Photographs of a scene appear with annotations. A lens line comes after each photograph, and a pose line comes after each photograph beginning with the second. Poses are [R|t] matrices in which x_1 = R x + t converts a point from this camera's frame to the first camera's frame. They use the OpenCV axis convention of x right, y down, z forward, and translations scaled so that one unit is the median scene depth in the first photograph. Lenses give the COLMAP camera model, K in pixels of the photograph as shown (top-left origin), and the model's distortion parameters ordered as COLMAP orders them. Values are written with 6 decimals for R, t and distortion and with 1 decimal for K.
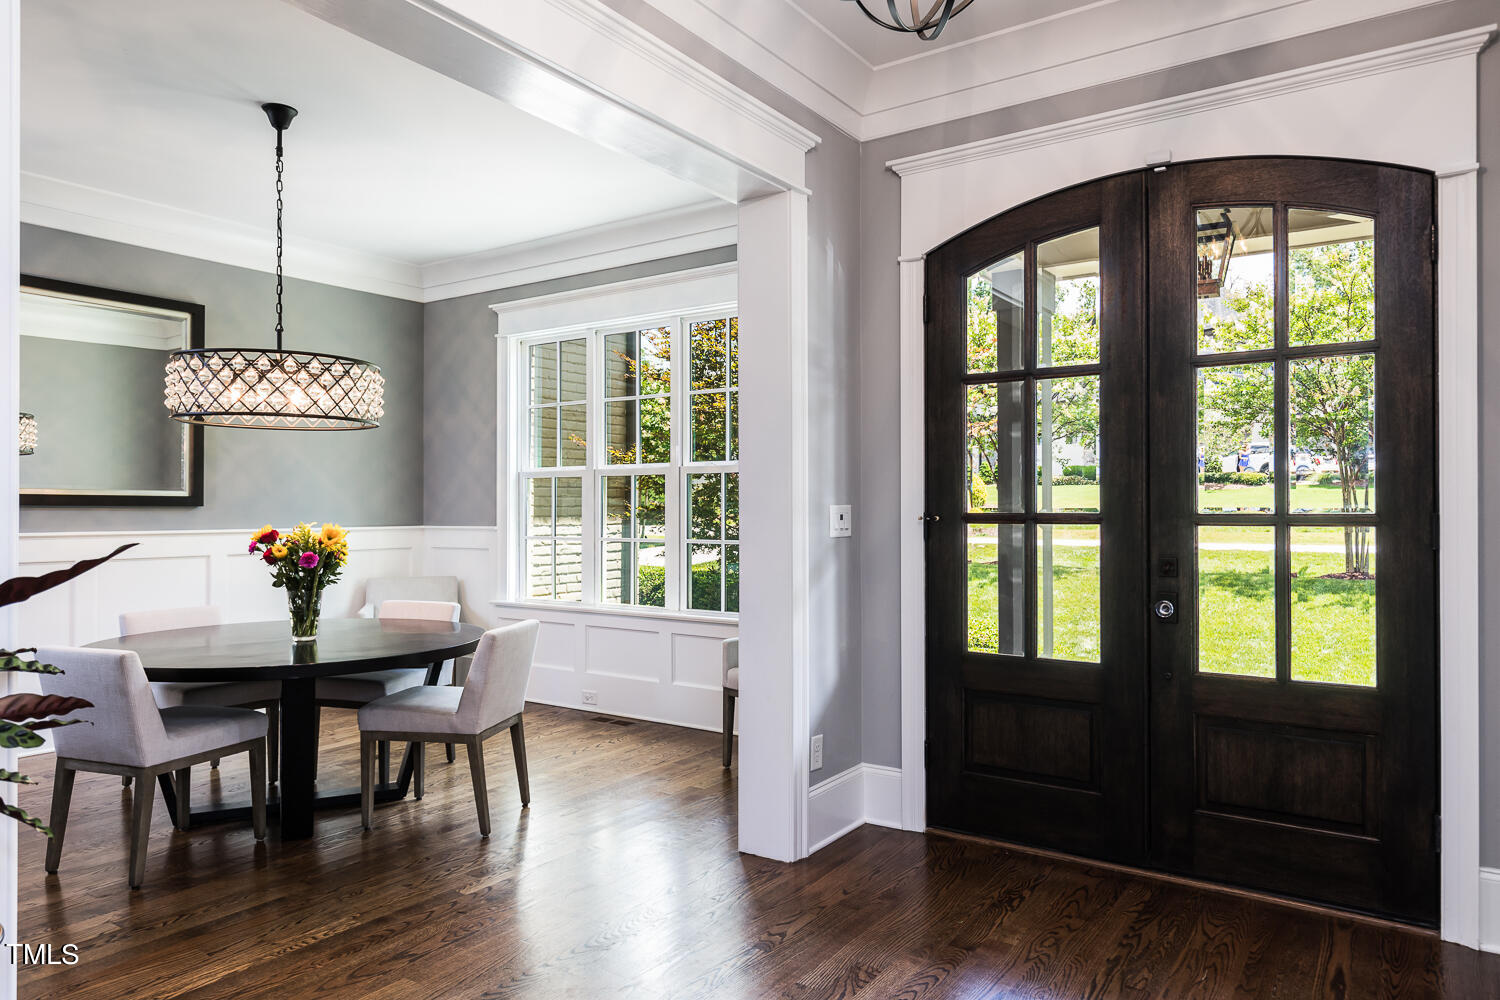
lens RADIAL K [[966.8, 0, 753.8], [0, 966.8, 496.0], [0, 0, 1]] dist [0.007328, 0.002779]
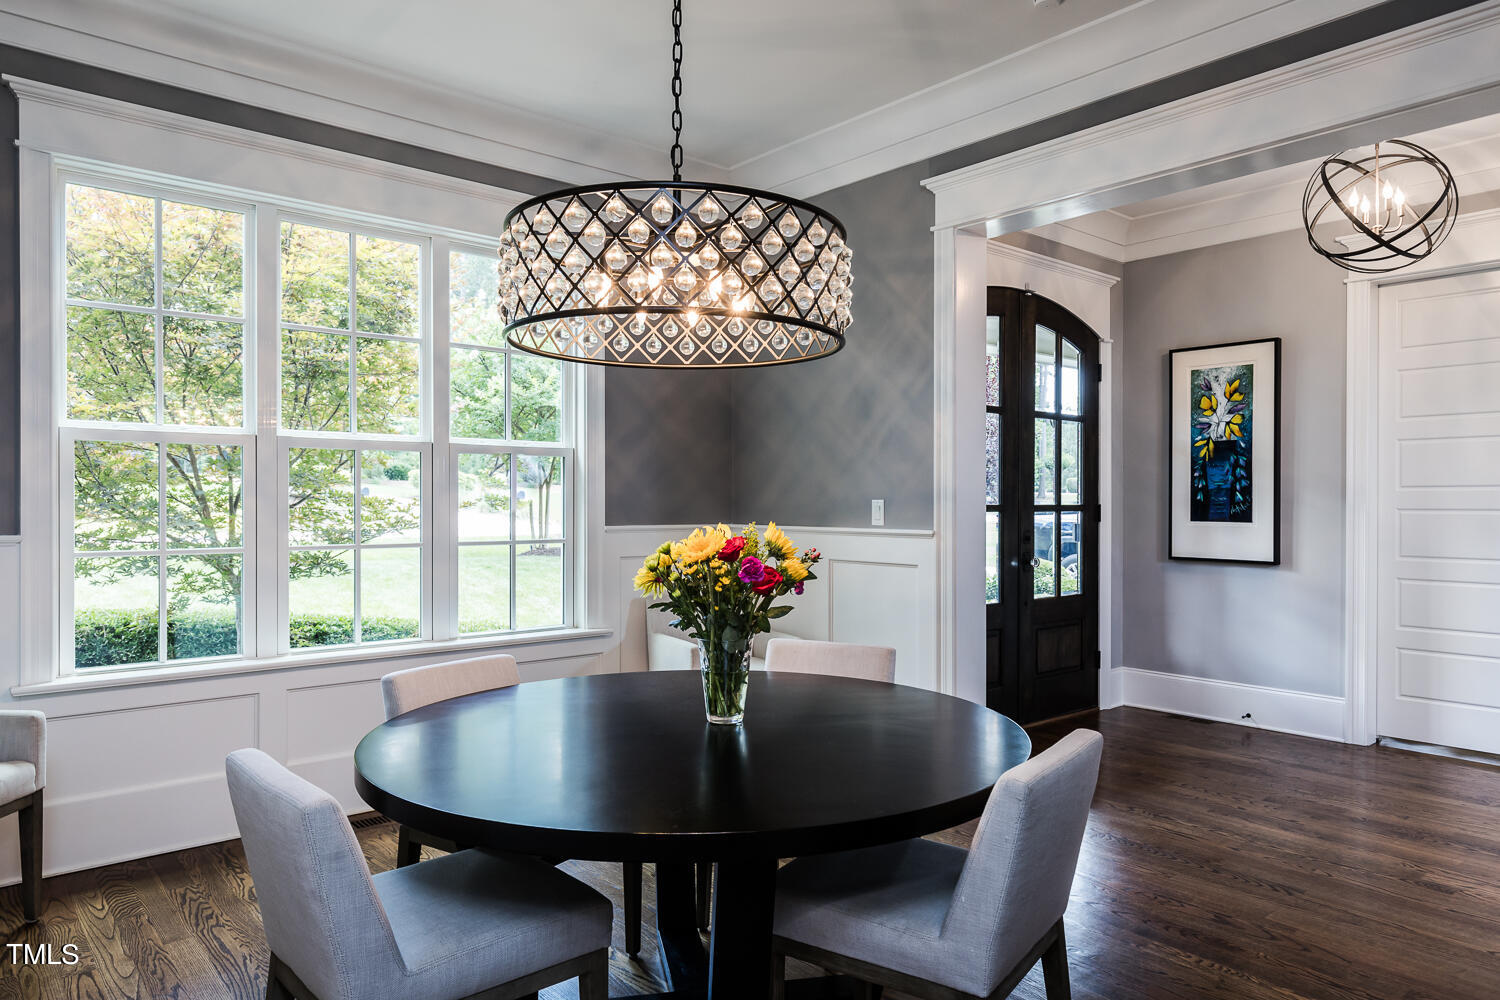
lens RADIAL K [[966.8, 0, 752.1], [0, 966.8, 504.7], [0, 0, 1]] dist [0.007328, 0.002779]
pose [[0.270614, -0.006093, 0.962669, -1.378072], [-0.007498, 0.999936, 0.008437, 0.005977], [-0.962659, -0.009501, 0.270551, 1.088042]]
